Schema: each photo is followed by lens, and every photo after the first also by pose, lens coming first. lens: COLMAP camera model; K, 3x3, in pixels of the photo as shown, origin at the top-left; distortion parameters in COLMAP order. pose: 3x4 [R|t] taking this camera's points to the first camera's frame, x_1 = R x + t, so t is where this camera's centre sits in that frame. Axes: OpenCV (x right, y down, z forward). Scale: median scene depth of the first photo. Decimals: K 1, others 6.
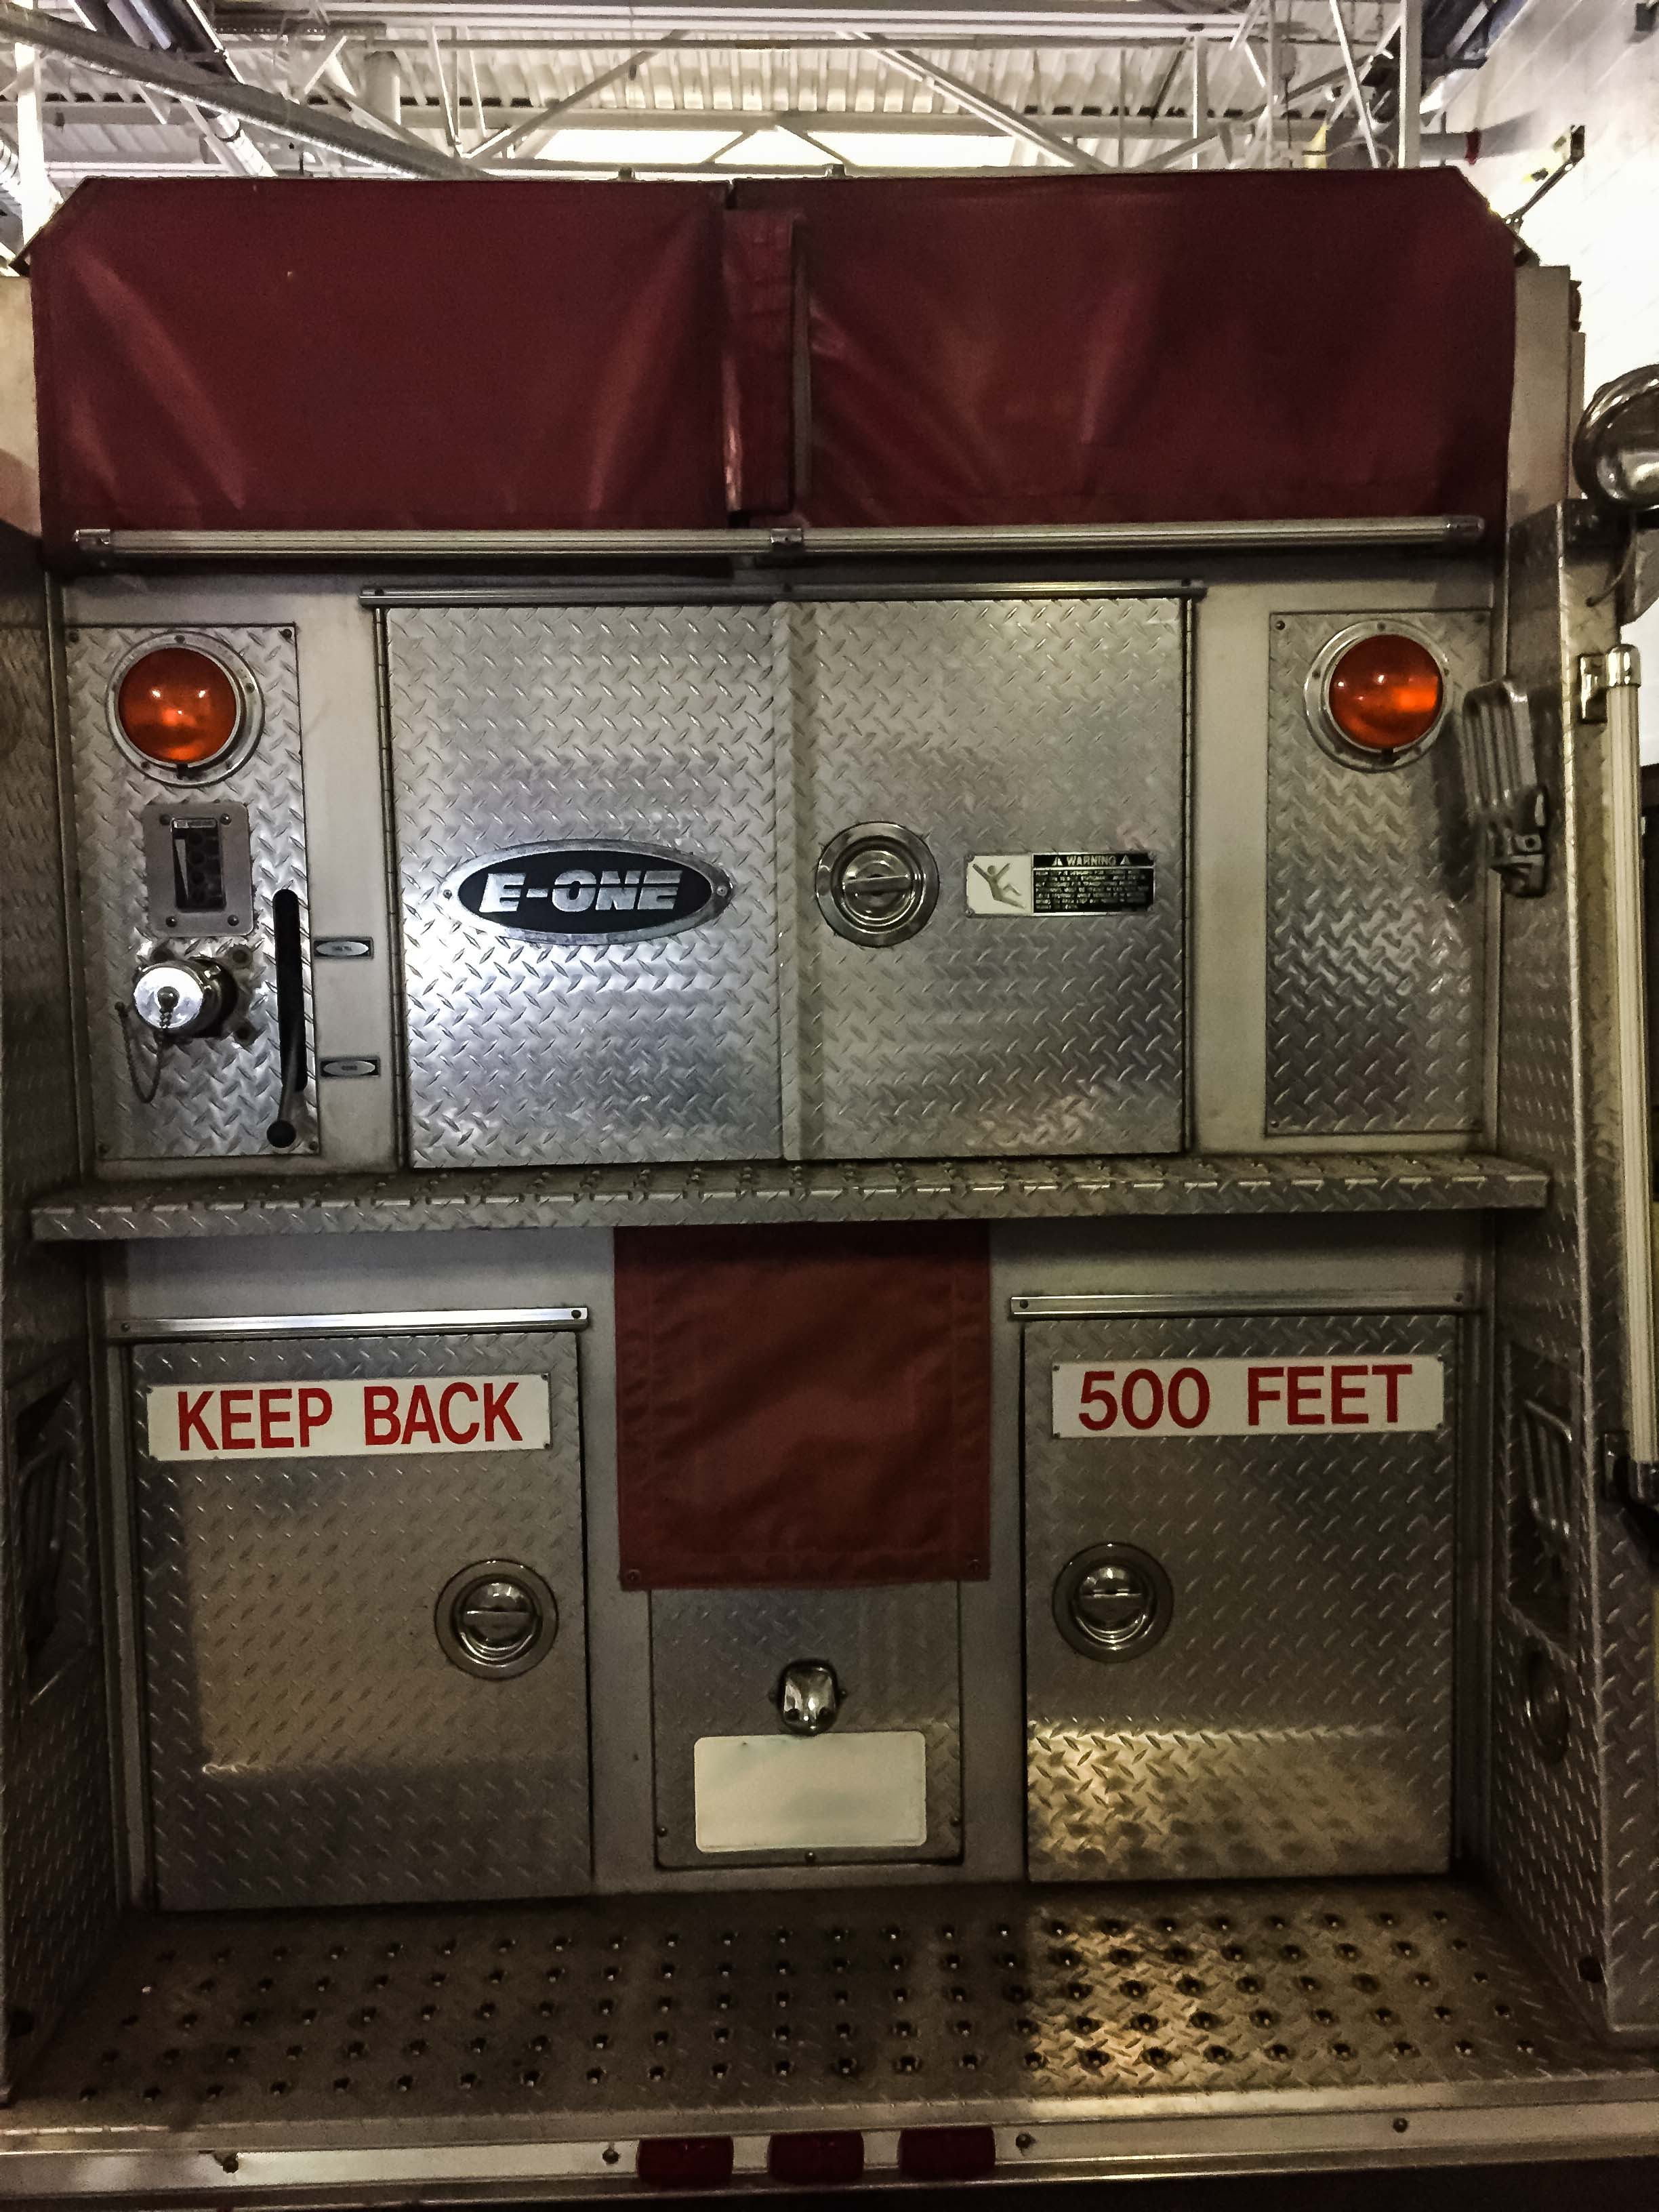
lens RADIAL K [[1911.5, 0, 829.5], [0, 1911.5, 1106.0], [0, 0, 1]] dist [0.105000, -0.112903]
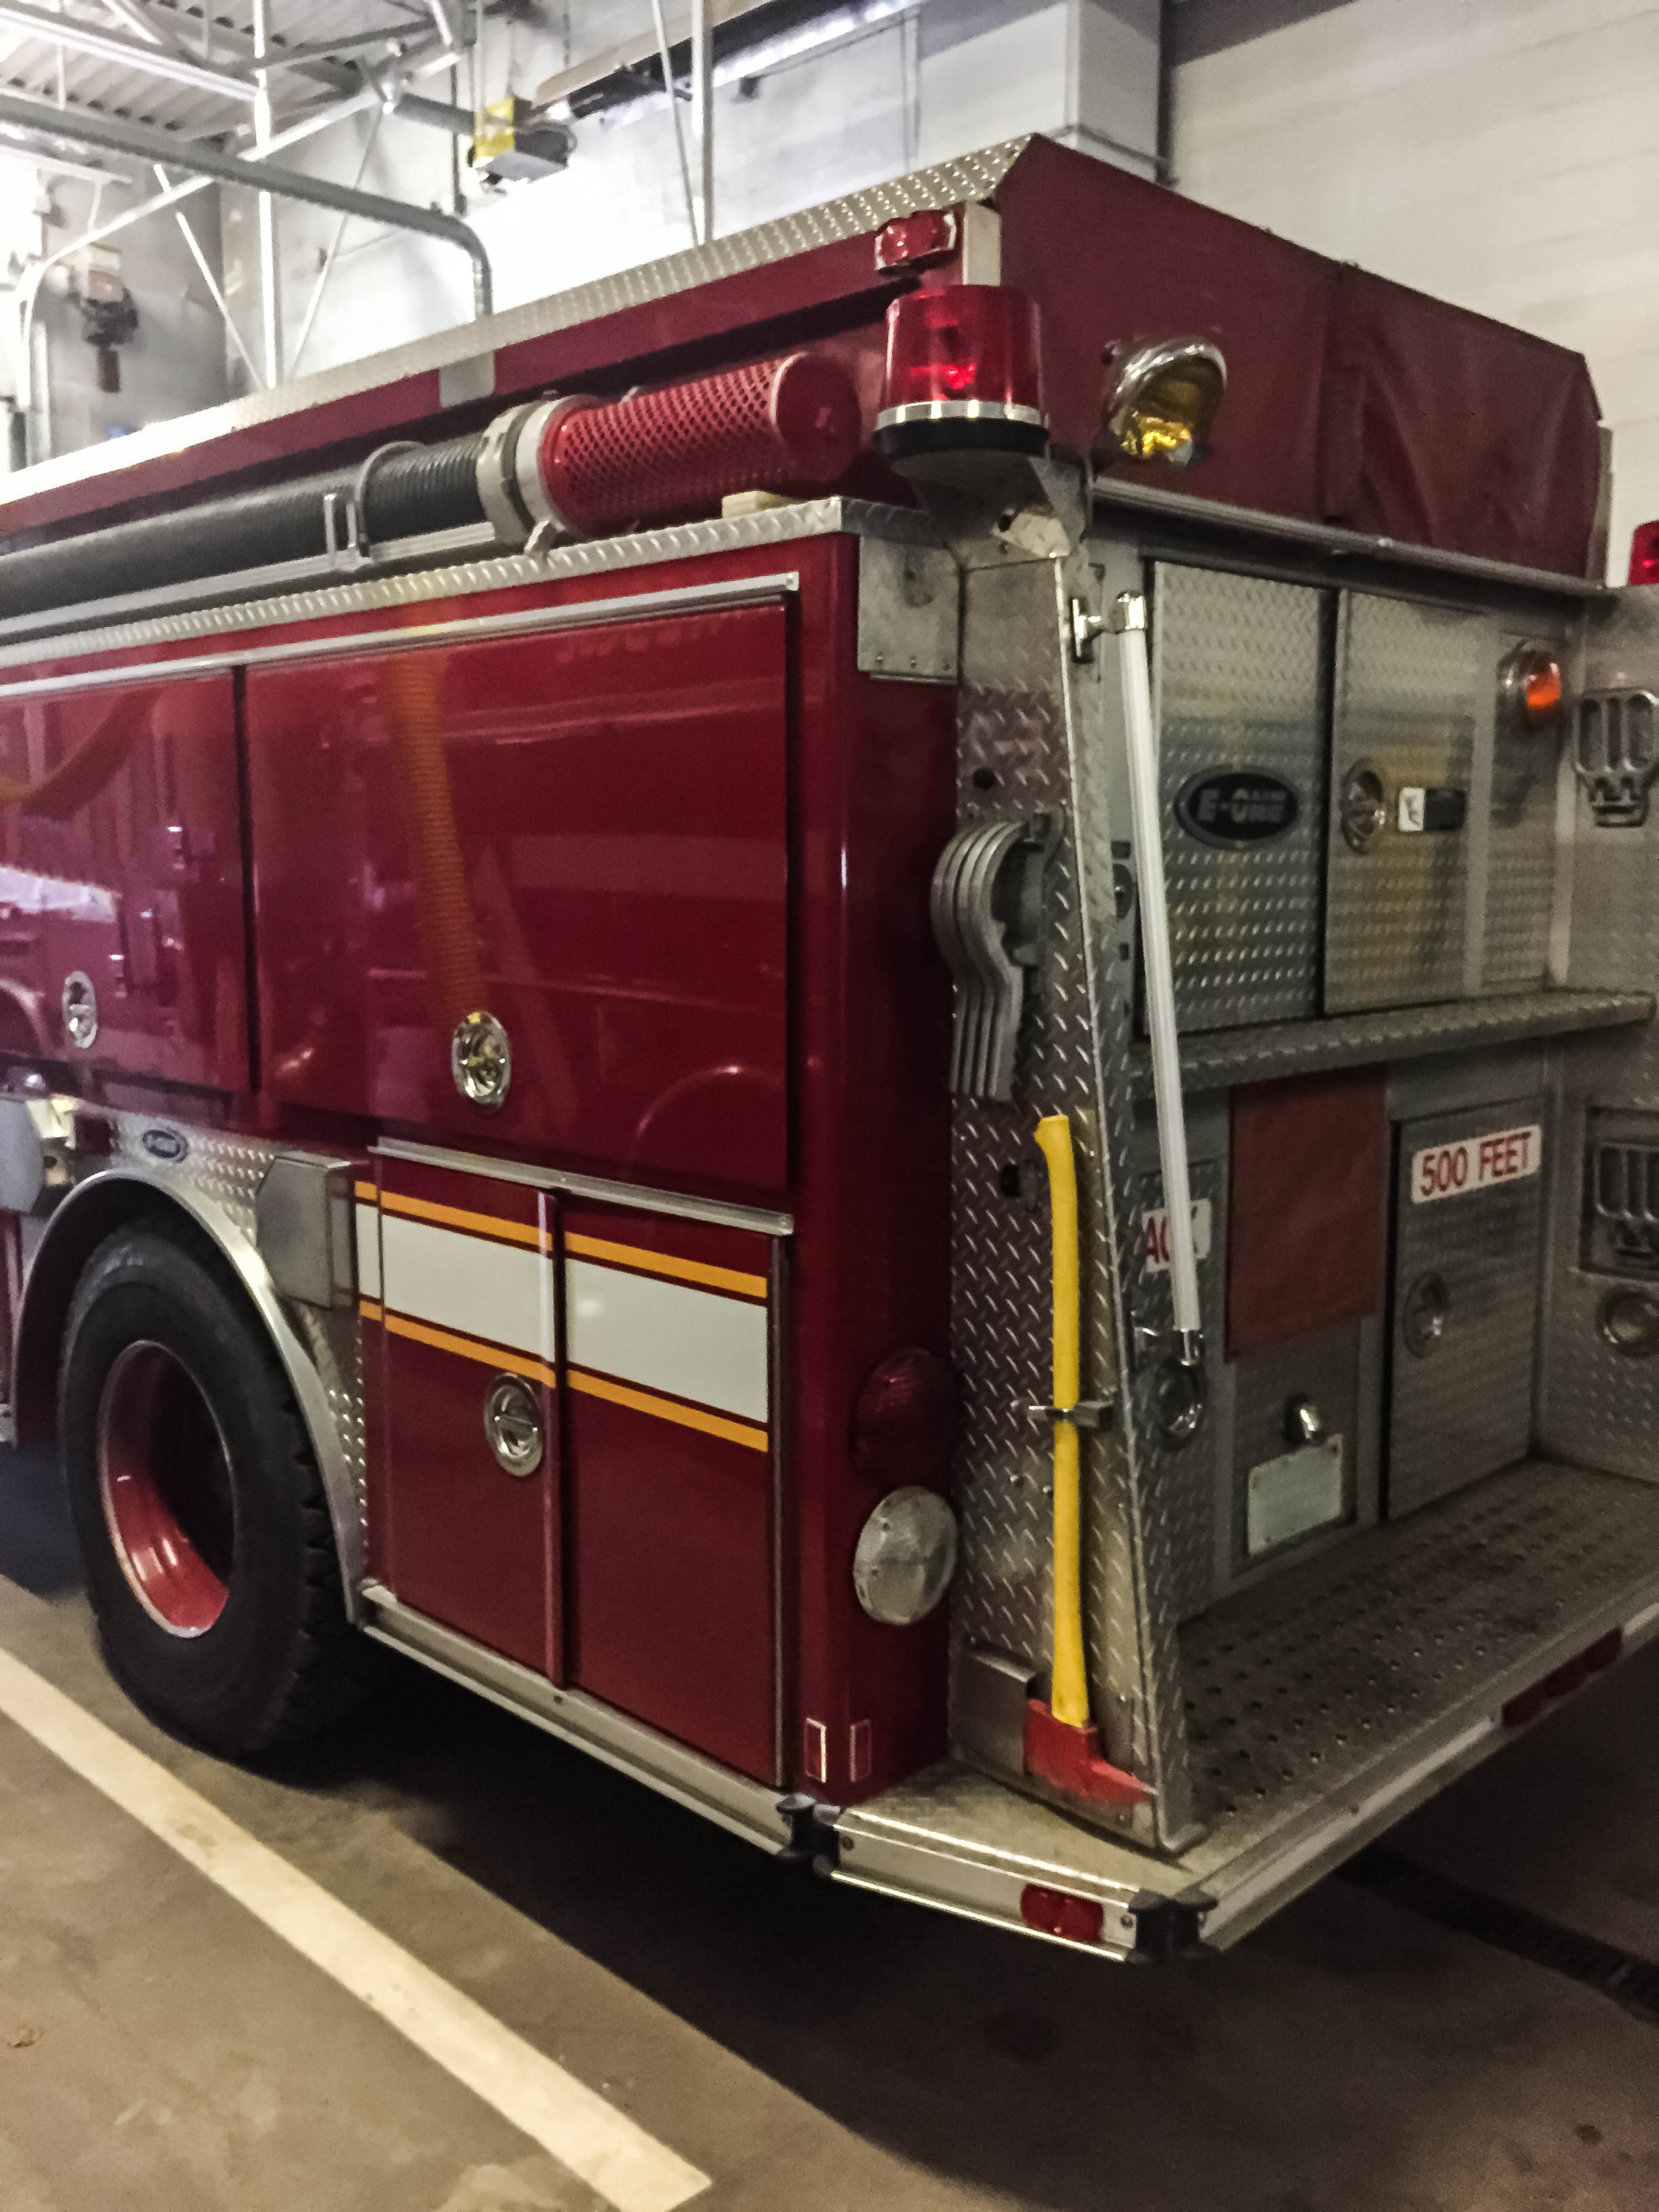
lens RADIAL K [[1924.4, 0, 829.5], [0, 1924.4, 1106.0], [0, 0, 1]] dist [0.106276, -0.148679]
pose [[0.718697, -0.075743, 0.691186, -1.184940], [0.039933, 0.996905, 0.067723, -0.013424], [-0.694176, -0.021071, 0.719497, 0.275501]]
